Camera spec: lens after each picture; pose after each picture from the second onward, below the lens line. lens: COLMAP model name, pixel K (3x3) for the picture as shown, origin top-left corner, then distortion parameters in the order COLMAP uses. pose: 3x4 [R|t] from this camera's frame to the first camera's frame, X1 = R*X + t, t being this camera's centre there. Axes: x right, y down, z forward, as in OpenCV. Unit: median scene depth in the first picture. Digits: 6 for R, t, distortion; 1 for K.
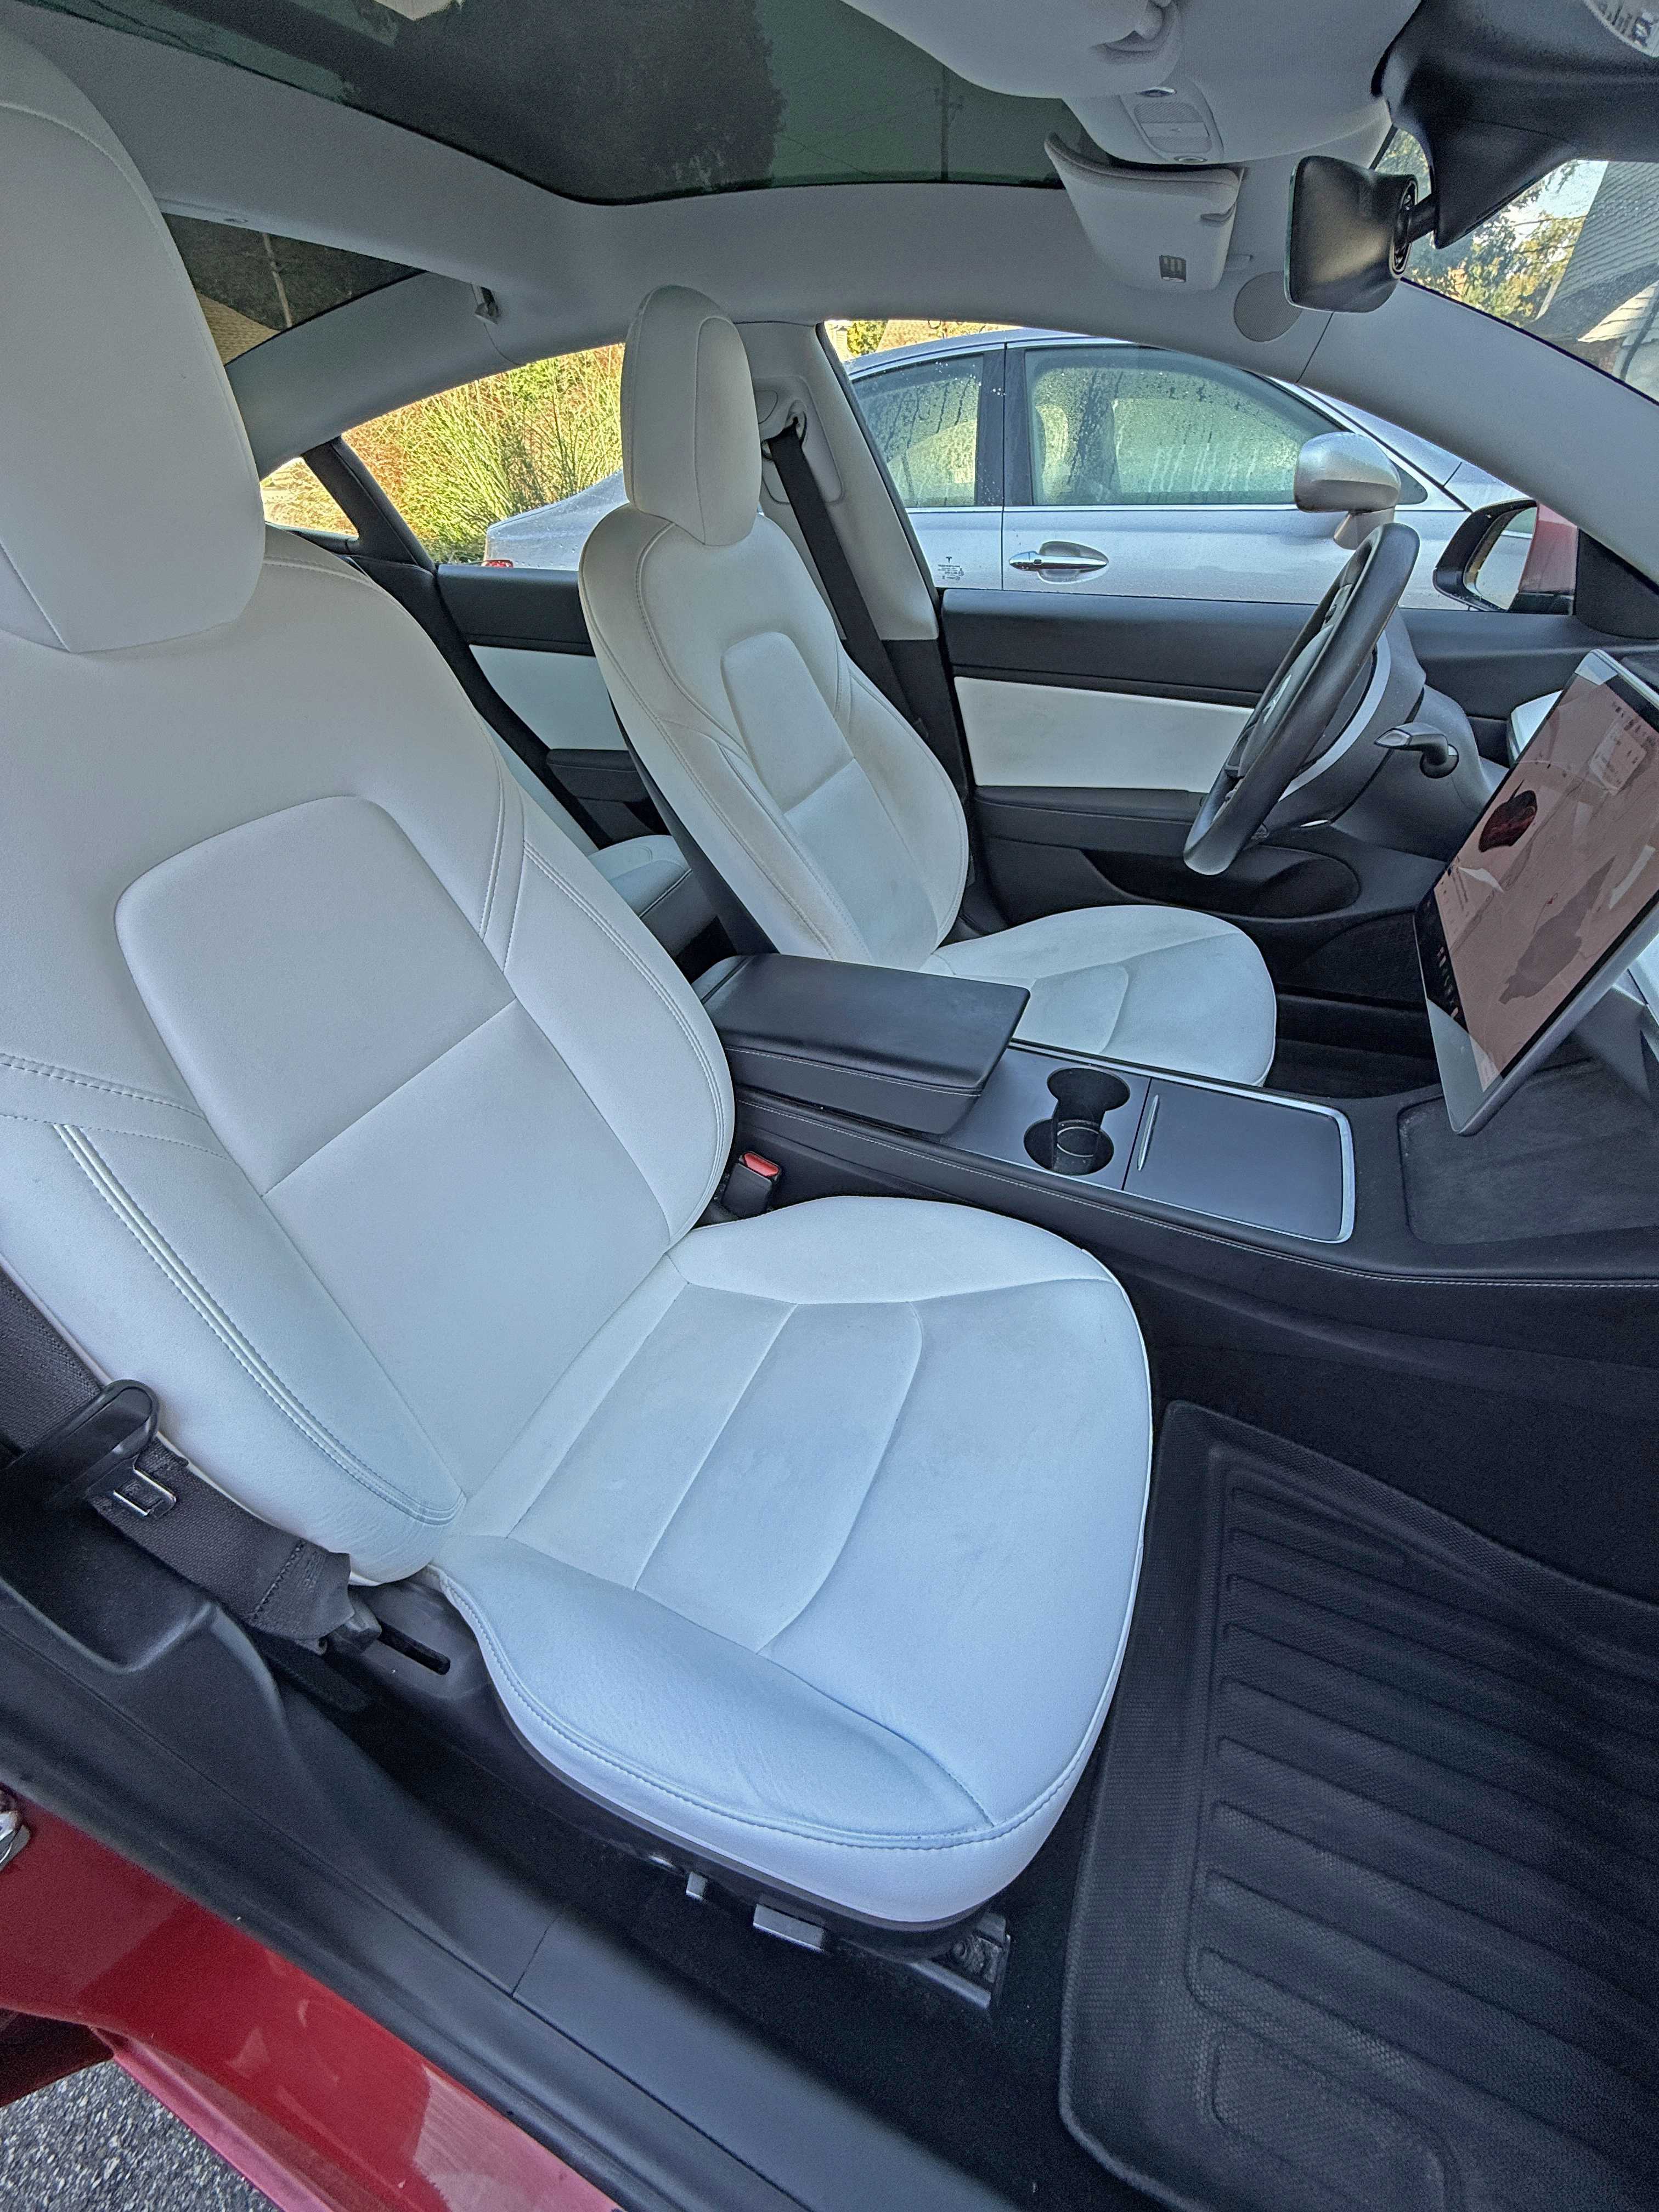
lens RADIAL K [[863.5, 0, 829.5], [0, 863.5, 1106.0], [0, 0, 1]] dist [0.002129, 0.000179]
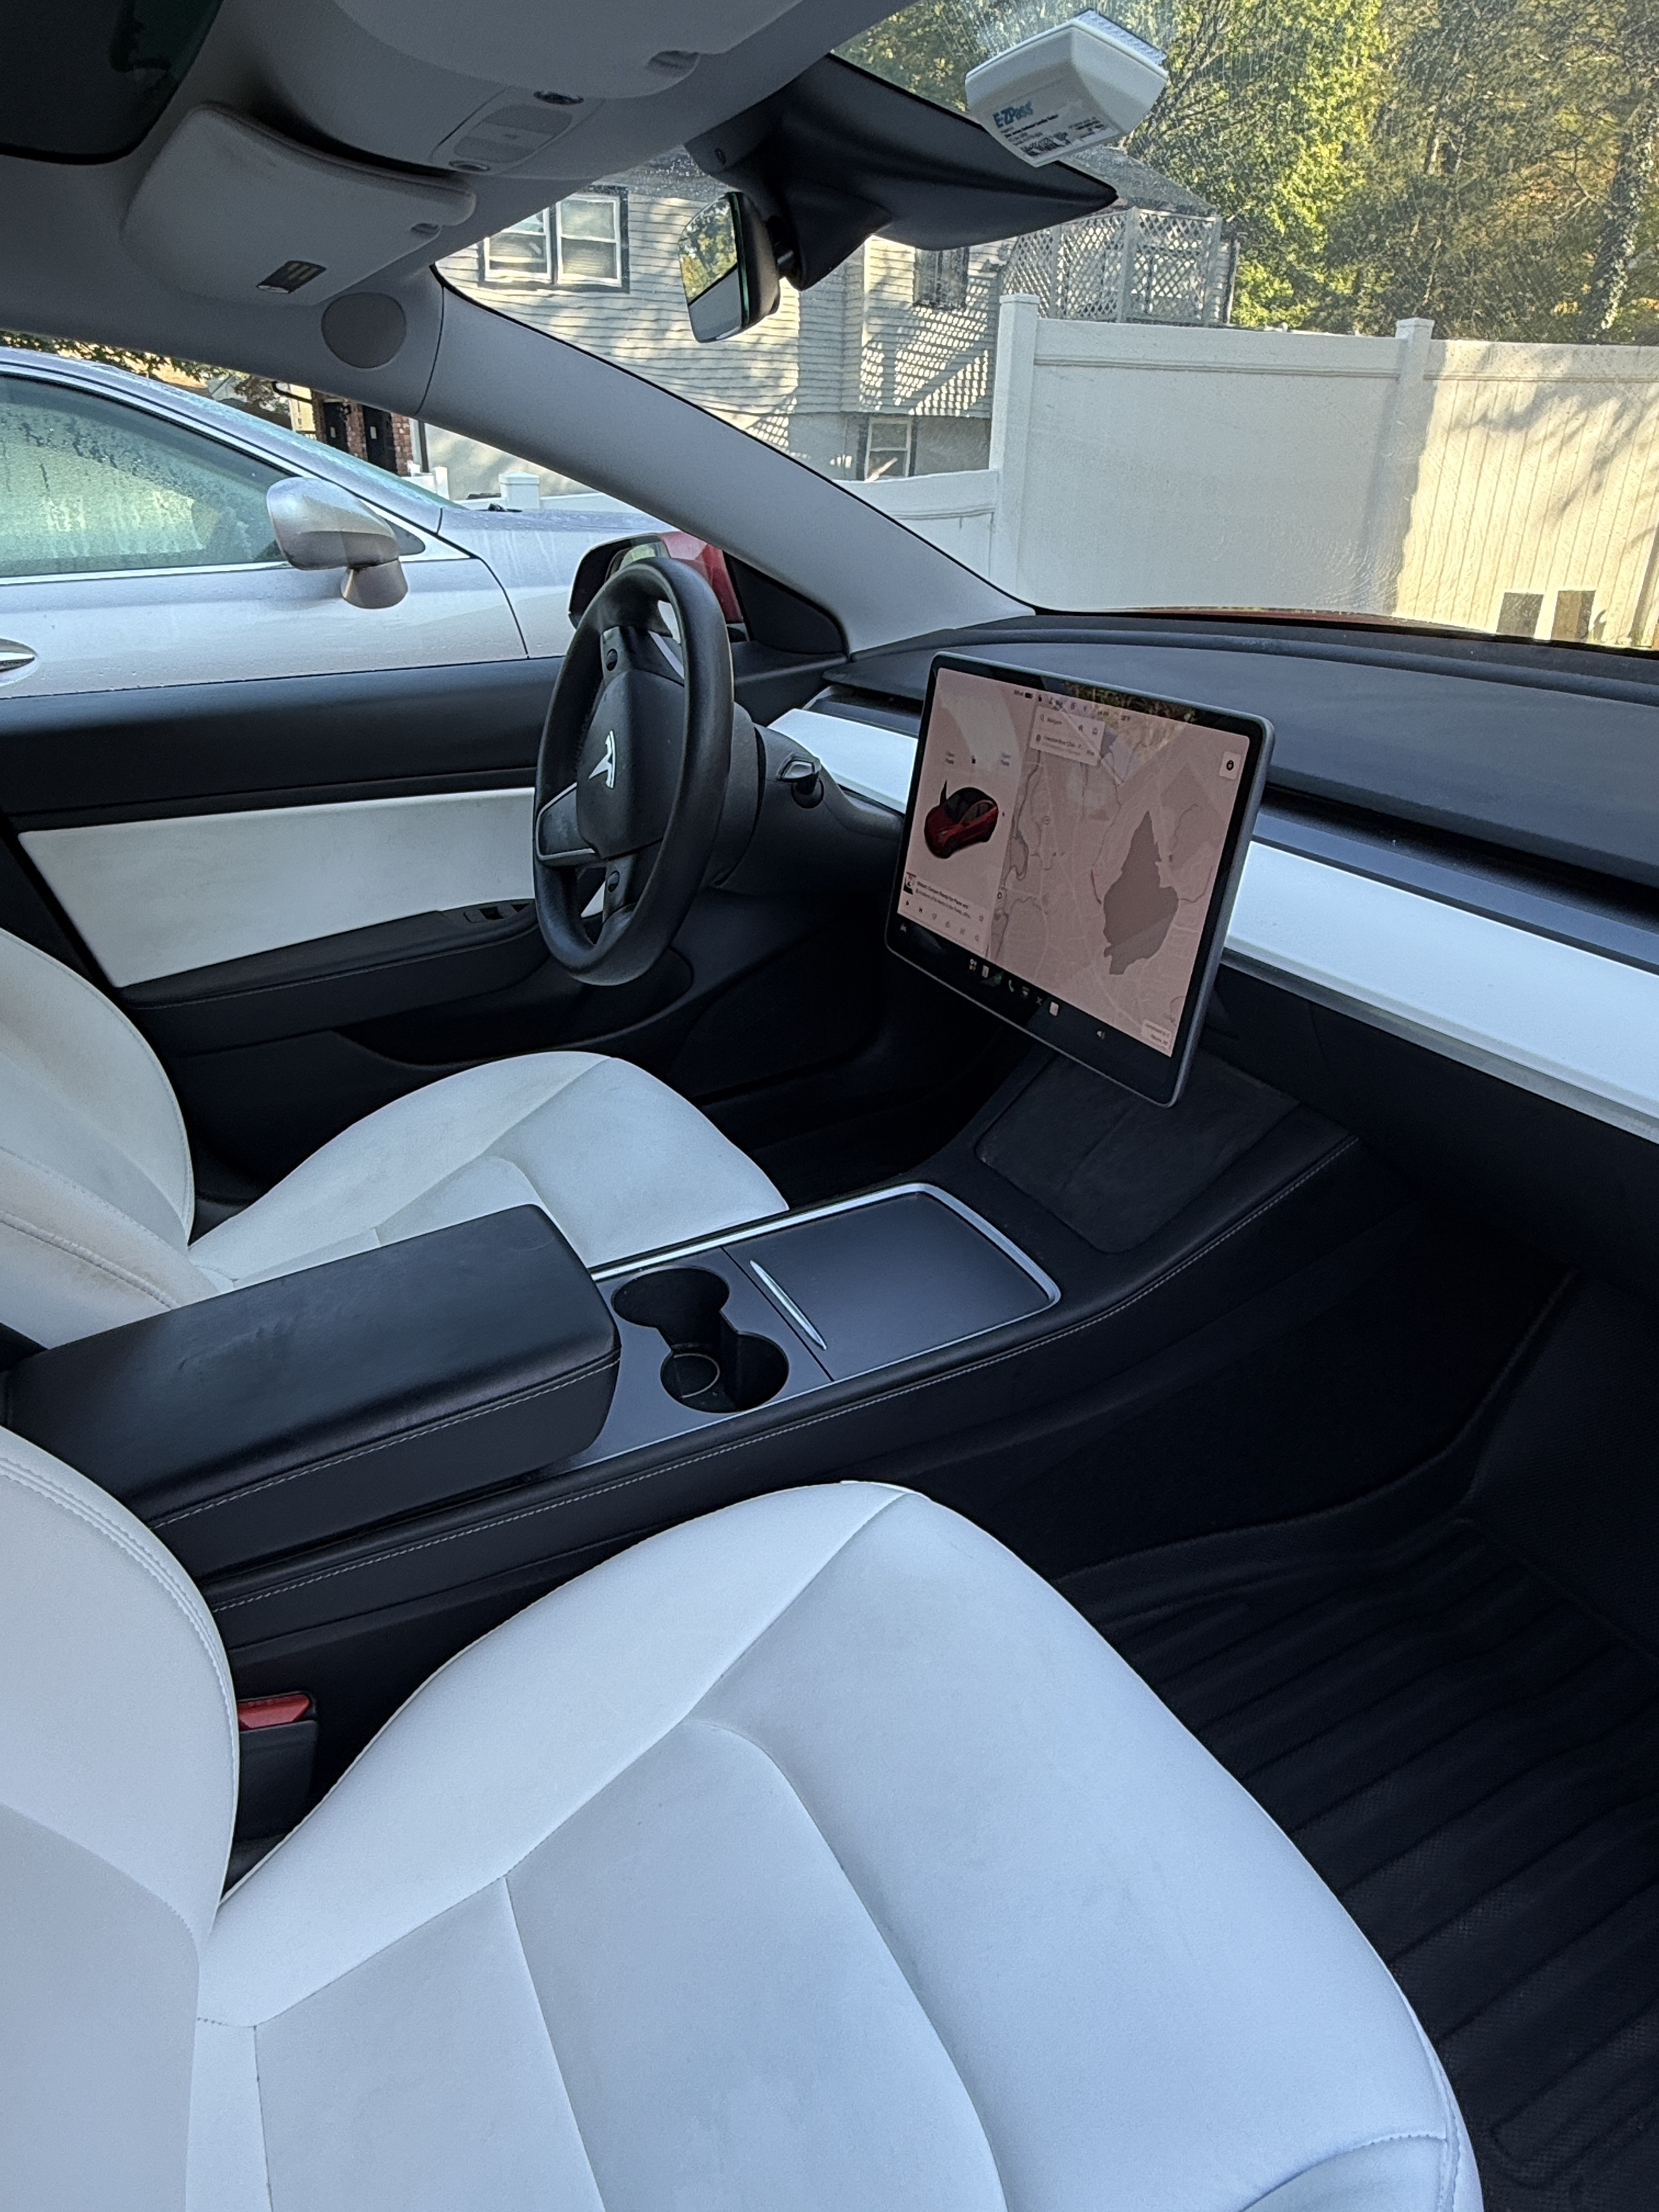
lens RADIAL K [[1342.4, 0, 829.5], [0, 1342.4, 1106.0], [0, 0, 1]] dist [-0.001345, 0.001584]
pose [[0.629027, -0.334331, 0.701818, -0.311673], [0.484322, 0.874717, -0.017393, -0.071505], [-0.608077, 0.350846, 0.712144, 0.106754]]
